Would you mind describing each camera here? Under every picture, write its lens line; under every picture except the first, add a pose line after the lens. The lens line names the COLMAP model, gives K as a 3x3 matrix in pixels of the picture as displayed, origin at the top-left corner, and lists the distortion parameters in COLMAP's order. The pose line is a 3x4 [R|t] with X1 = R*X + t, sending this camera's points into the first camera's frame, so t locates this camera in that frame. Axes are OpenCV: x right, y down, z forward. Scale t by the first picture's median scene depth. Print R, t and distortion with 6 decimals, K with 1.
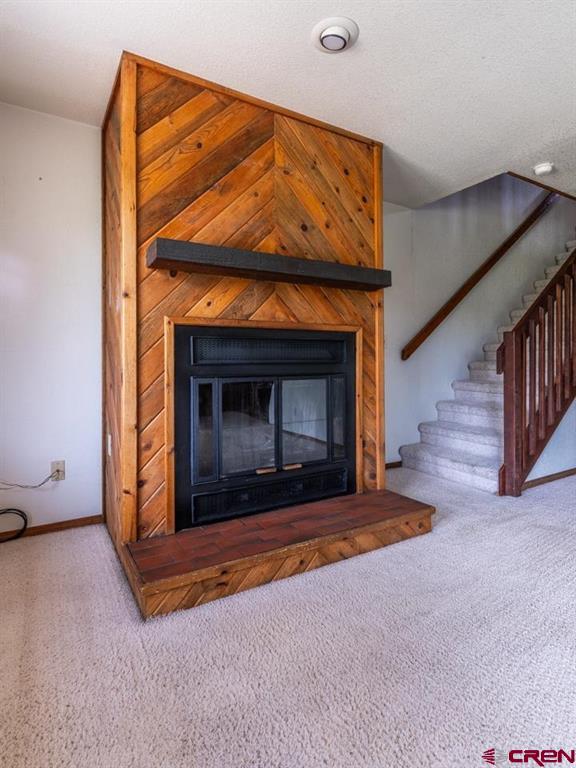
lens RADIAL K [[408.9, 0, 287.3], [0, 408.9, 359.3], [0, 0, 1]] dist [-0.002993, 0.000801]
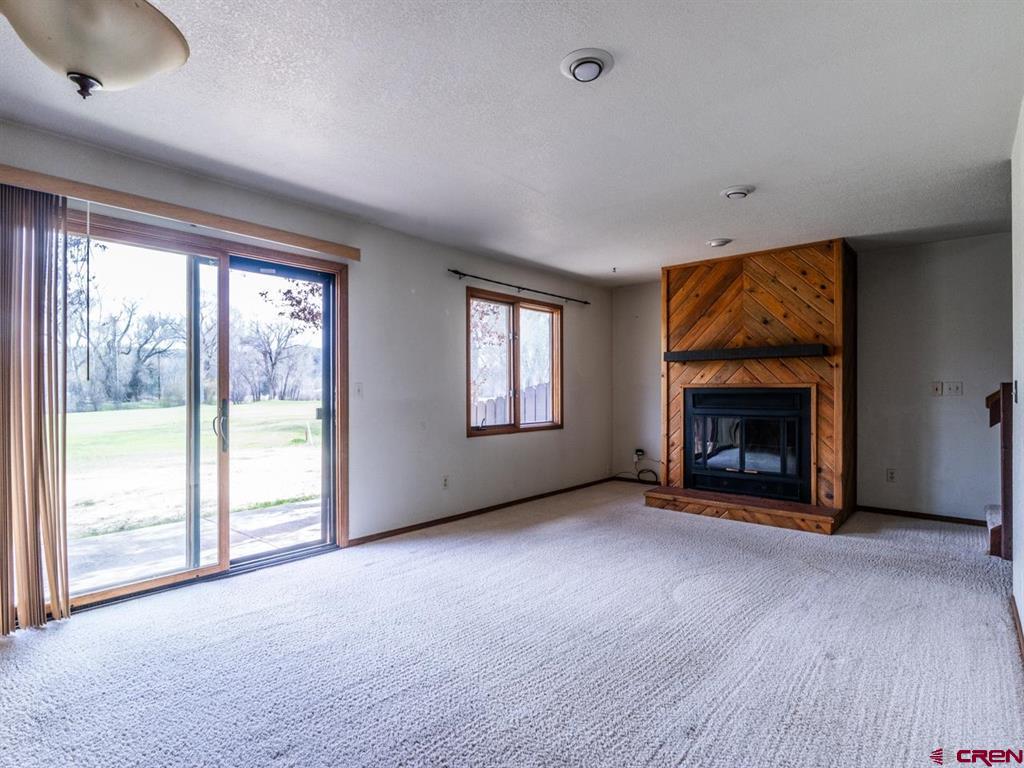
lens RADIAL K [[524.0, 0, 508.1], [0, 524.0, 388.8], [0, 0, 1]] dist [-0.003519, -0.000037]
pose [[0.308089, 0.001040, -0.951357, 1.751866], [0.003311, 0.999992, 0.002166, -0.079907], [0.951352, -0.003817, 0.308083, -0.589503]]
